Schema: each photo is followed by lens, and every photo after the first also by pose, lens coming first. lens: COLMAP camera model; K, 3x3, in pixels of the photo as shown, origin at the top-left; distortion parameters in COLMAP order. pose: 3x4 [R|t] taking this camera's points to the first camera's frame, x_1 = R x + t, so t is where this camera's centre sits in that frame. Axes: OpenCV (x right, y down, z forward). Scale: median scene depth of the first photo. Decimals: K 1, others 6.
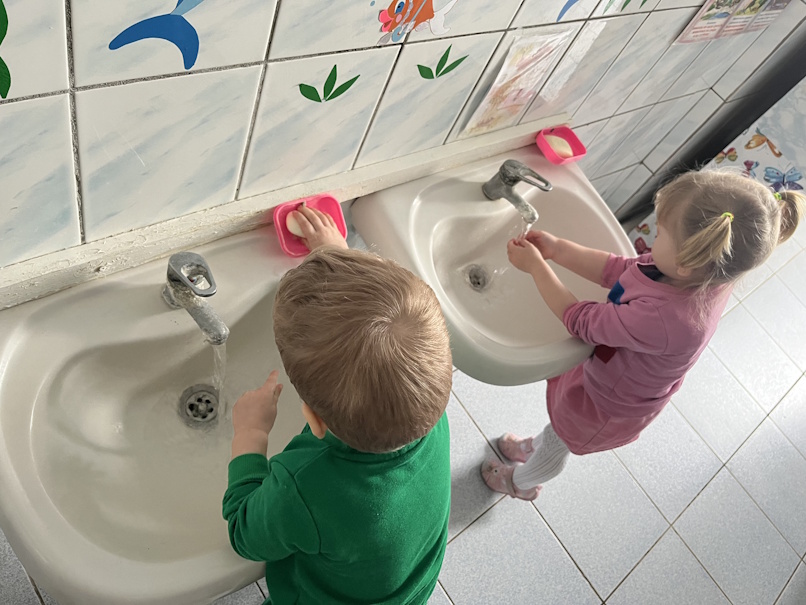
lens RADIAL K [[613.7, 0, 404.0], [0, 613.7, 281.0], [0, 0, 1]] dist [0.002483, -0.031491]
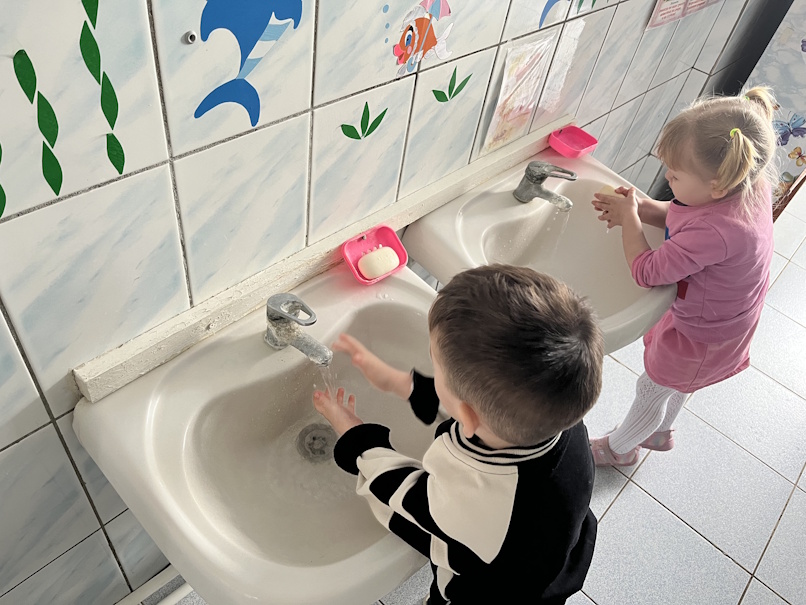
lens RADIAL K [[613.7, 0, 404.0], [0, 613.7, 281.0], [0, 0, 1]] dist [0.002483, -0.031491]
pose [[0.963782, -0.263886, -0.038588, -0.083821], [0.257072, 0.957752, -0.128935, 0.122824], [0.070982, 0.114346, 0.990902, -0.079787]]
